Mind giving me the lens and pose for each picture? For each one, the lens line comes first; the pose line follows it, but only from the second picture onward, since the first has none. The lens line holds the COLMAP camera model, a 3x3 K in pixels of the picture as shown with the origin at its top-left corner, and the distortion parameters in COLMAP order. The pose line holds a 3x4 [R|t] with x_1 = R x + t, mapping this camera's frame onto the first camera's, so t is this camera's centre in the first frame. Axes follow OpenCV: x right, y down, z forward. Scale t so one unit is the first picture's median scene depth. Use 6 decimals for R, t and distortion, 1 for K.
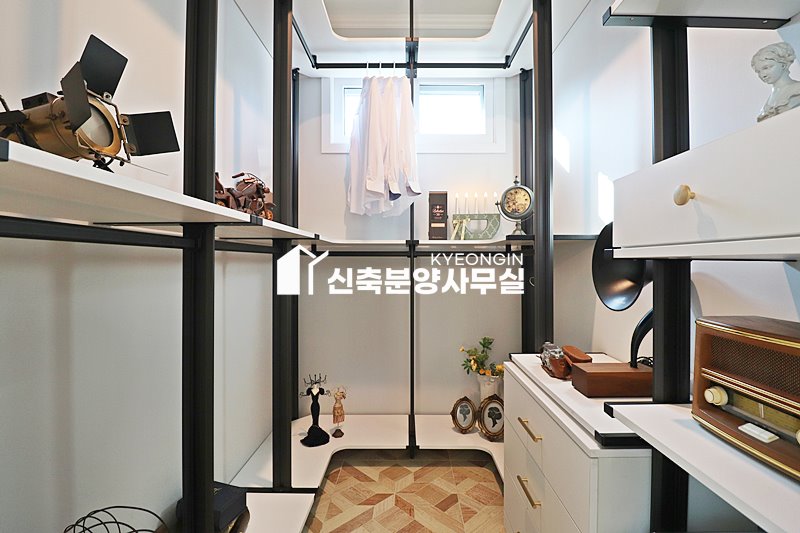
lens RADIAL K [[368.6, 0, 404.5], [0, 368.6, 264.1], [0, 0, 1]] dist [-0.020432, -0.000434]
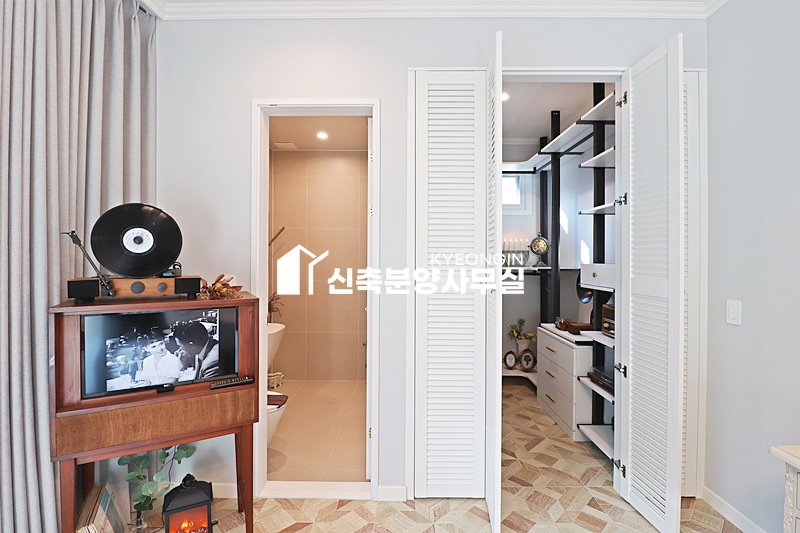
lens RADIAL K [[368.6, 0, 398.4], [0, 368.6, 259.9], [0, 0, 1]] dist [-0.020432, -0.000434]
pose [[0.999941, 0.006022, -0.008991, -0.390241], [-0.006041, 0.999980, -0.001981, -0.089521], [0.008979, 0.002035, 0.999958, -0.863937]]
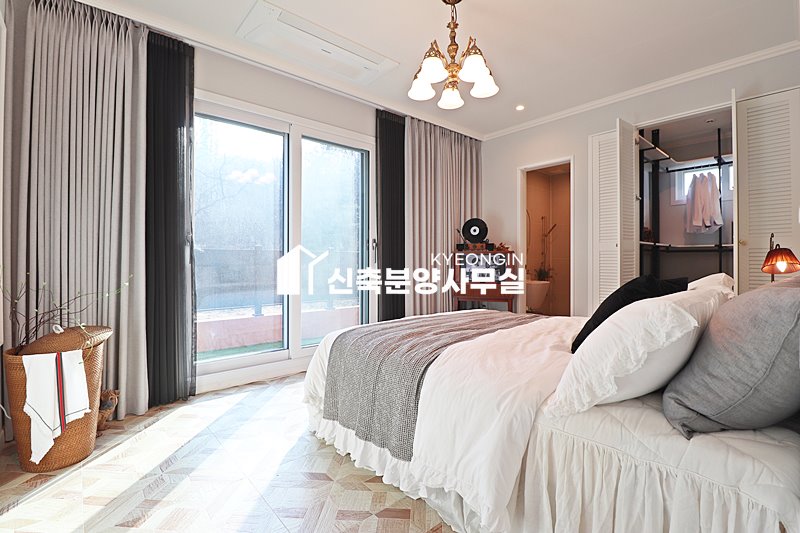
lens RADIAL K [[368.6, 0, 403.5], [0, 368.6, 265.2], [0, 0, 1]] dist [-0.020432, -0.000434]
pose [[0.664048, -0.001914, -0.747687, 0.384907], [-0.006106, 0.999949, -0.007982, 0.087445], [0.747665, 0.009866, 0.664003, -1.840746]]
